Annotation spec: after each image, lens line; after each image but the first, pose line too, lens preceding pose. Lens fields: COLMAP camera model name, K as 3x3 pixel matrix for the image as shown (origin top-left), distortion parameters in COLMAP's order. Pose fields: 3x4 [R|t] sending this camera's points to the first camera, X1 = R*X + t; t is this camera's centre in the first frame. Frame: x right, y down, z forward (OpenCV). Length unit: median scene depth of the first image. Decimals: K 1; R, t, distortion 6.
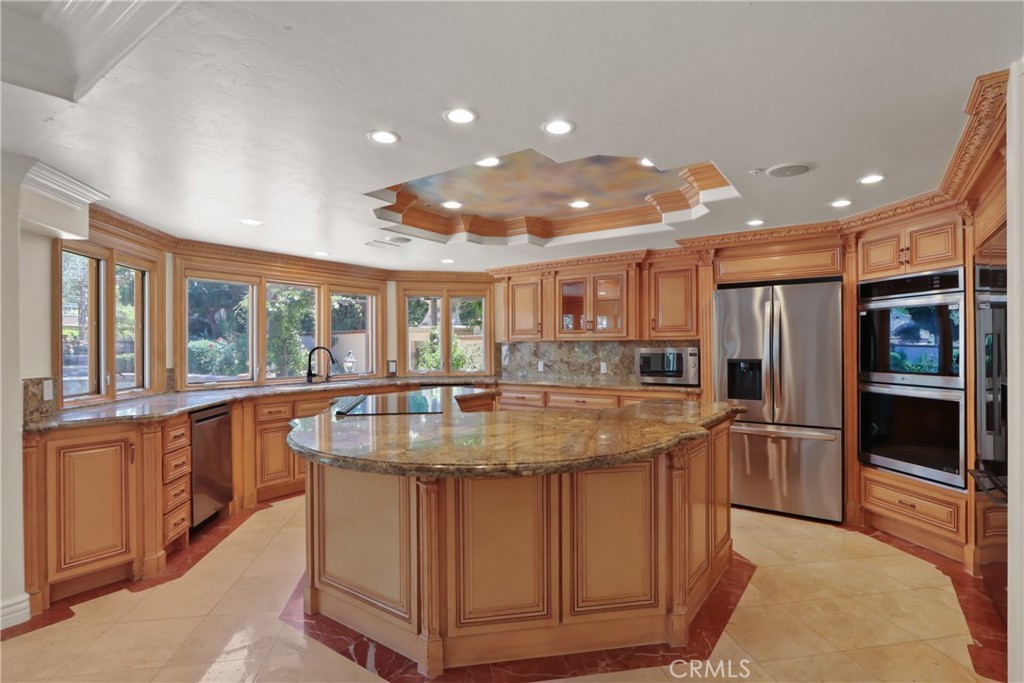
lens RADIAL K [[504.1, 0, 529.6], [0, 504.1, 345.3], [0, 0, 1]] dist [-0.012312, 0.001423]
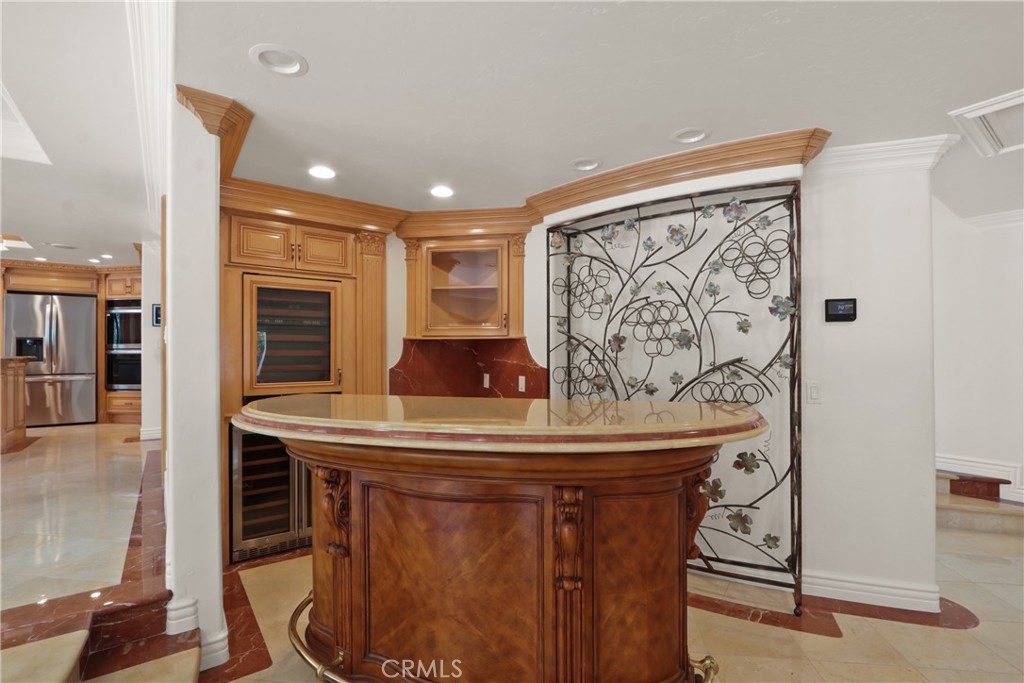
lens RADIAL K [[473.9, 0, 519.0], [0, 473.9, 350.6], [0, 0, 1]] dist [-0.012978, 0.000944]
pose [[0.315562, 0.010734, 0.948844, -0.540816], [0.004388, 0.999909, -0.012771, 0.100267], [-0.948895, 0.008194, 0.315486, -1.043541]]
